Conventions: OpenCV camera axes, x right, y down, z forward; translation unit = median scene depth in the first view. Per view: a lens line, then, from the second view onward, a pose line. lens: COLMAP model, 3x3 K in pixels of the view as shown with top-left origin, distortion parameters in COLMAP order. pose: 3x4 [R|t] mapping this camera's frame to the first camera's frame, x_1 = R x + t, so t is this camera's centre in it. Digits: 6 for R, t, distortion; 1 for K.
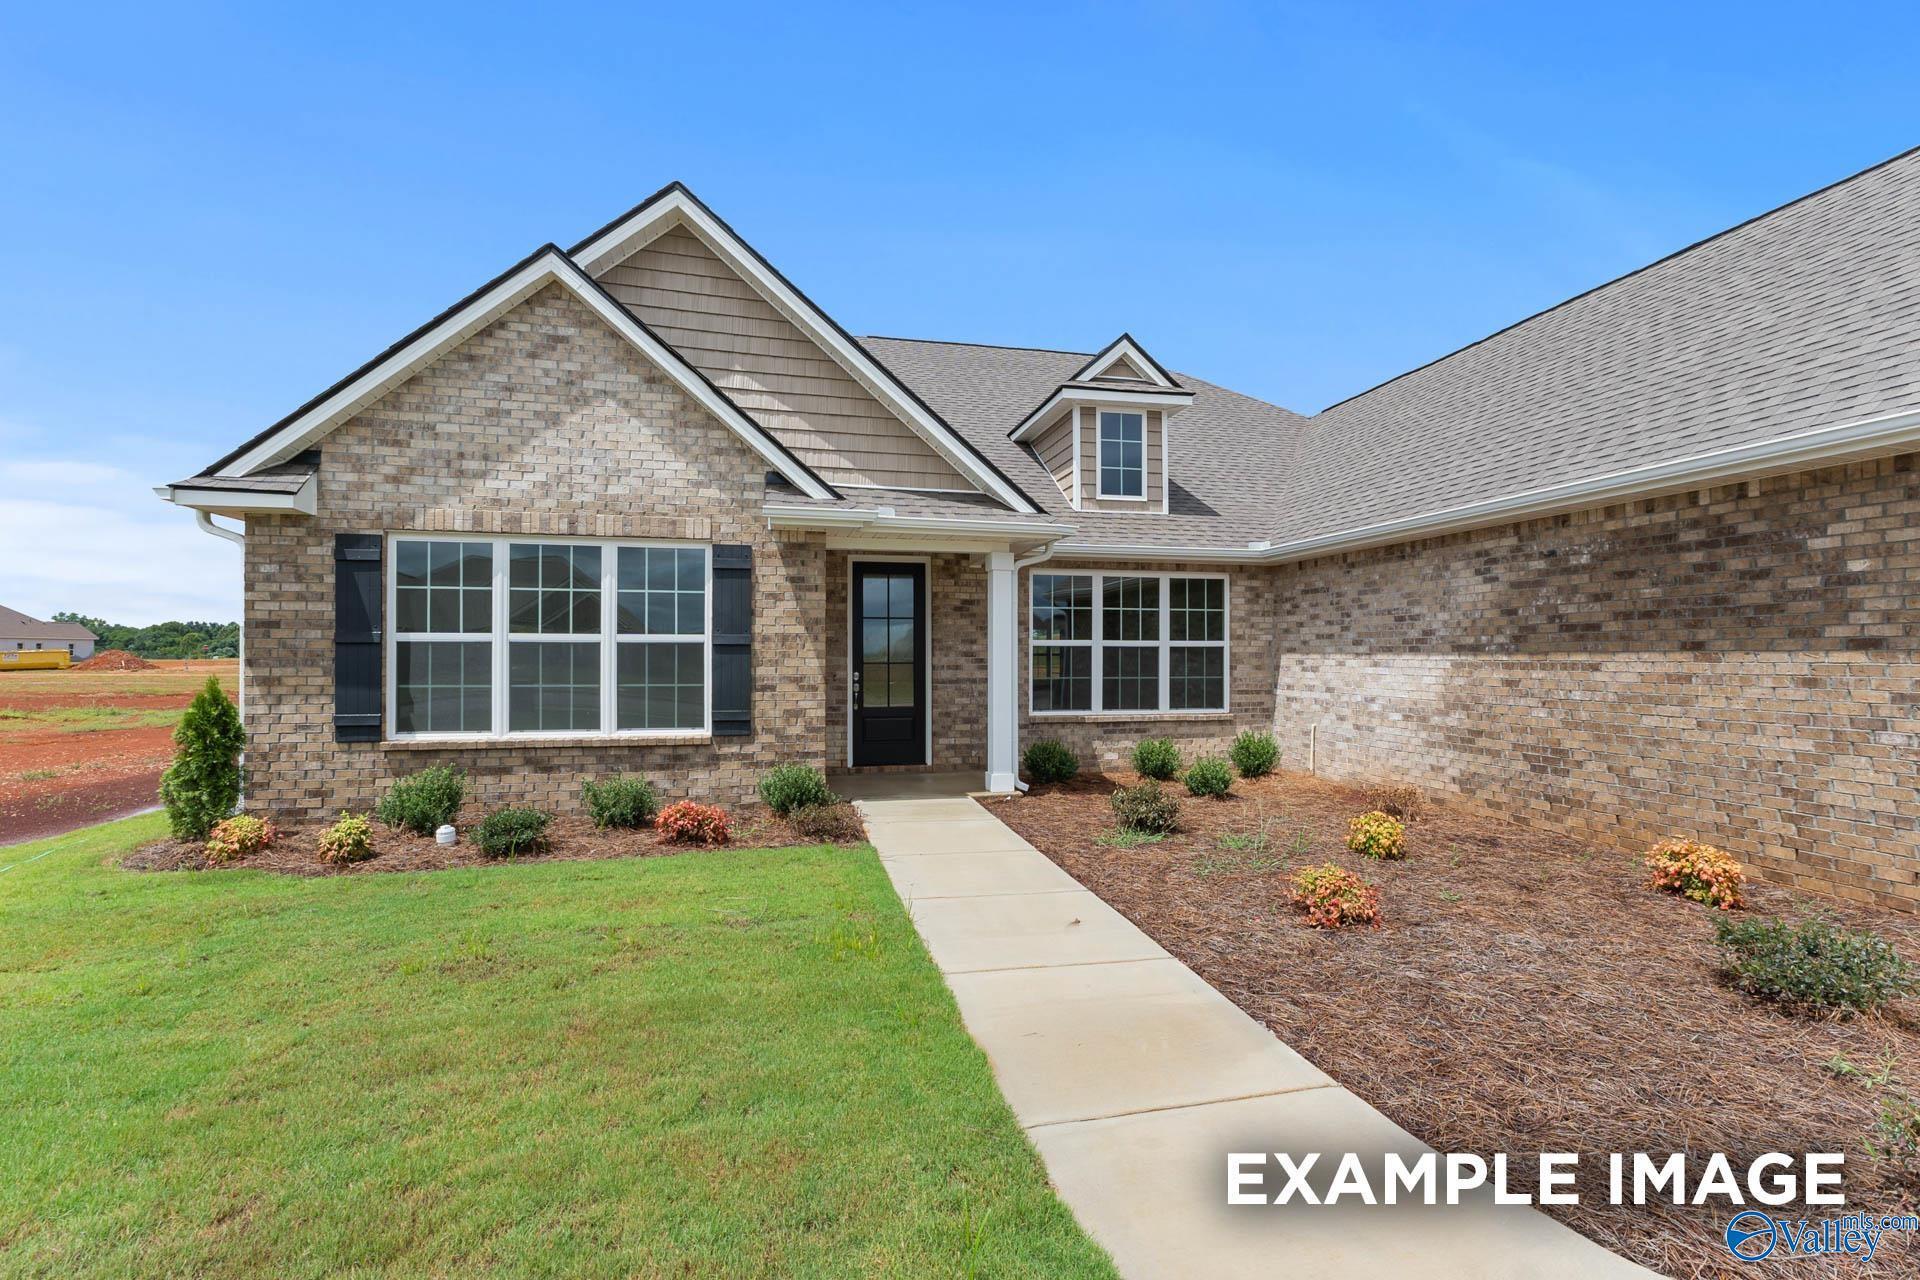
lens RADIAL K [[870.0, 0, 964.1], [0, 870.0, 644.7], [0, 0, 1]] dist [-0.003192, -0.000449]
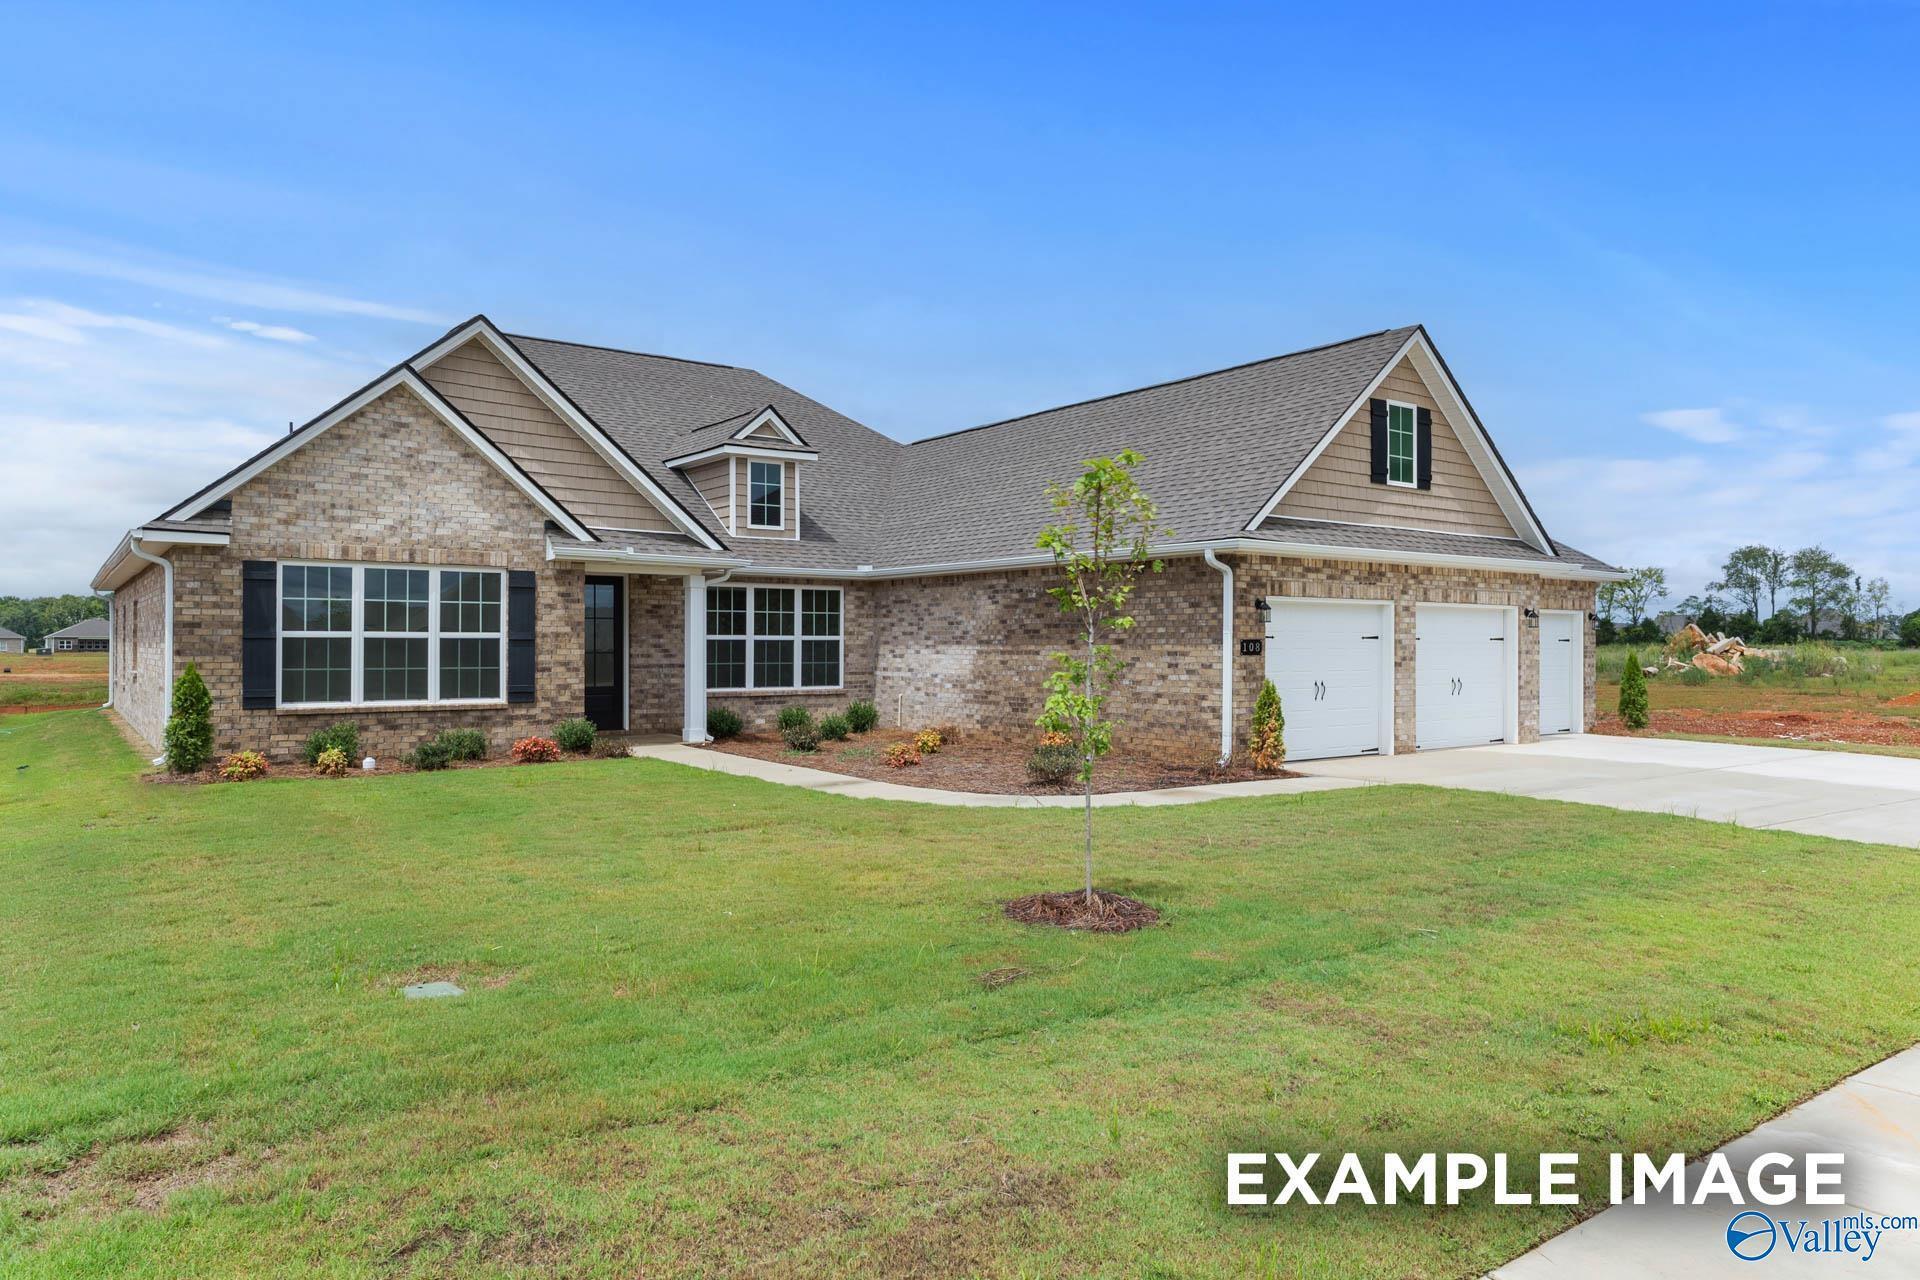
lens RADIAL K [[870.0, 0, 964.1], [0, 870.0, 644.7], [0, 0, 1]] dist [-0.003192, -0.000449]
pose [[0.901663, 0.000211, 0.432439, -0.219608], [-0.004770, 0.999944, 0.009456, -0.008465], [-0.432413, -0.010589, 0.901614, -0.597798]]
